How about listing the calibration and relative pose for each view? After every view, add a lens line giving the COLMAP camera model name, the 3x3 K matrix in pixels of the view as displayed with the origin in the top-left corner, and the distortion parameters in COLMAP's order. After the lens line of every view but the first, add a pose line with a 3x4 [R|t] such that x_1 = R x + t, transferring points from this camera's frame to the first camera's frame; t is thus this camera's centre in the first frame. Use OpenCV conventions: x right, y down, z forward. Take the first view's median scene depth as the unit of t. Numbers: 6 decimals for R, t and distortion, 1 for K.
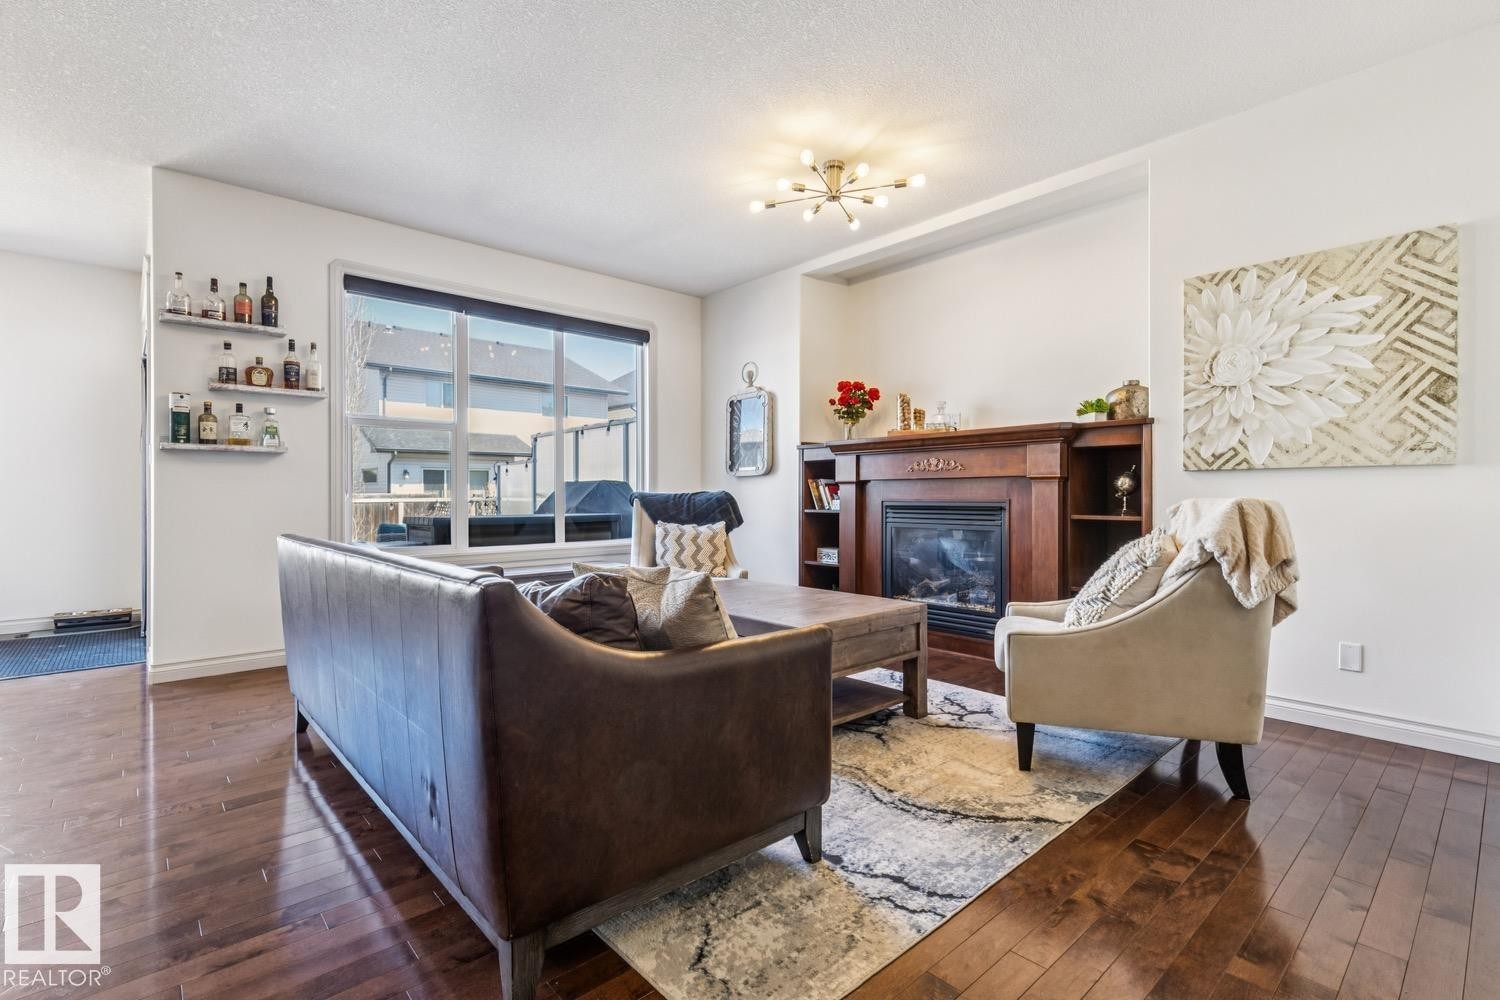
lens RADIAL K [[665.9, 0, 745.2], [0, 665.9, 498.2], [0, 0, 1]] dist [-0.002908, 0.000187]
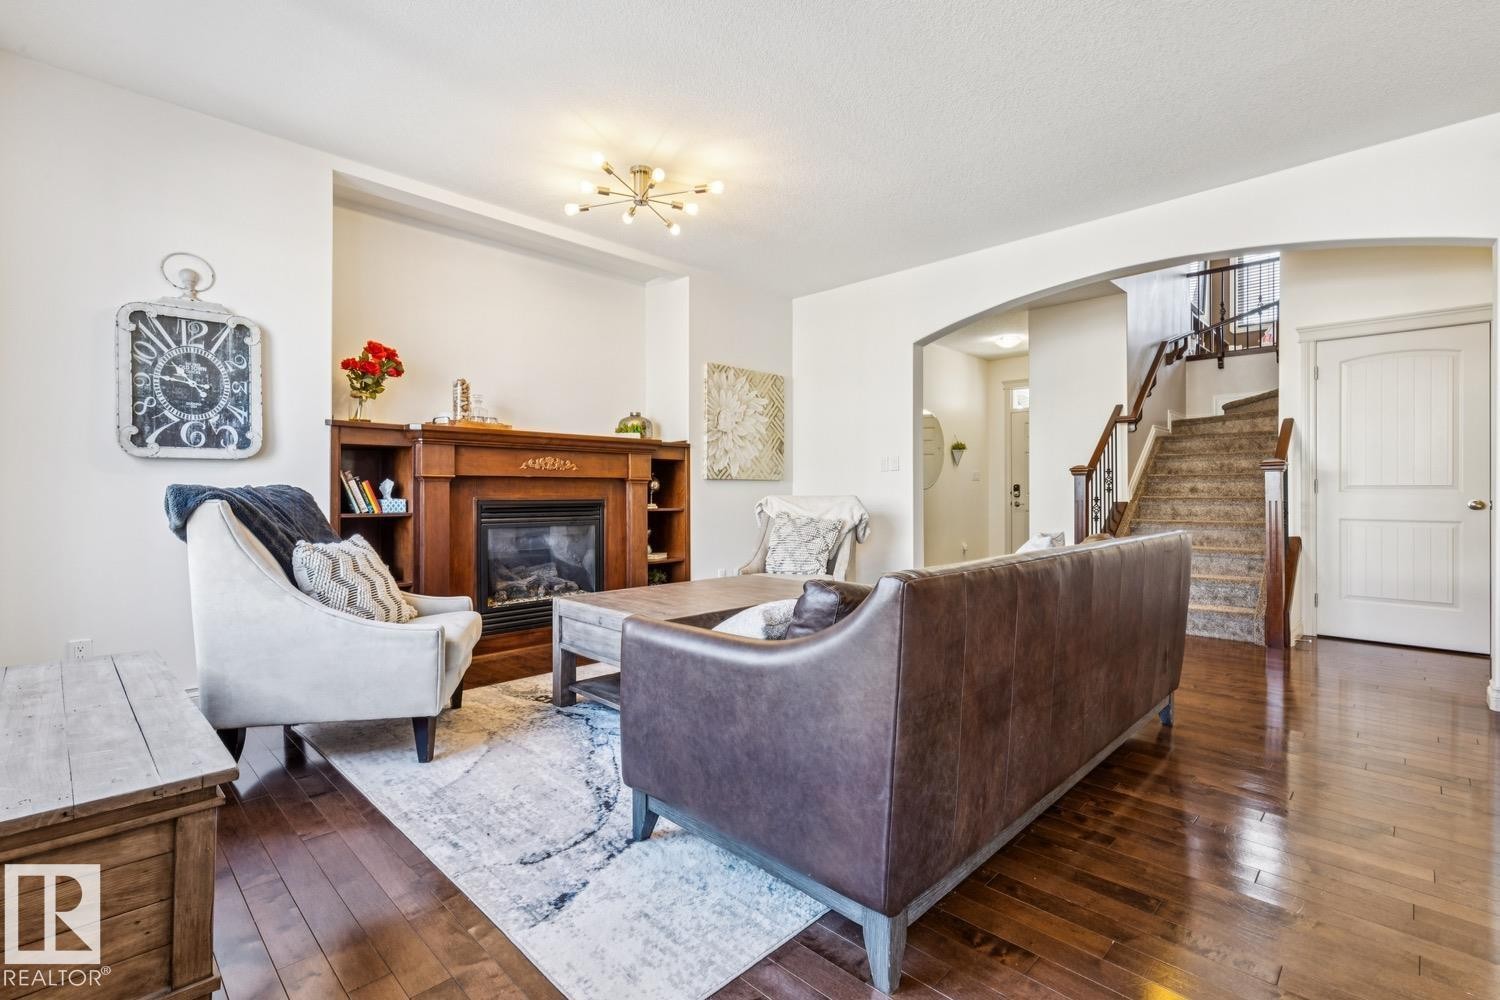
lens RADIAL K [[665.9, 0, 746.0], [0, 665.9, 495.5], [0, 0, 1]] dist [-0.002908, 0.000187]
pose [[-0.042329, 0.001593, 0.999102, -0.864733], [0.006350, 0.999979, -0.001325, 0.001923], [-0.999084, 0.006288, -0.042338, 0.856973]]
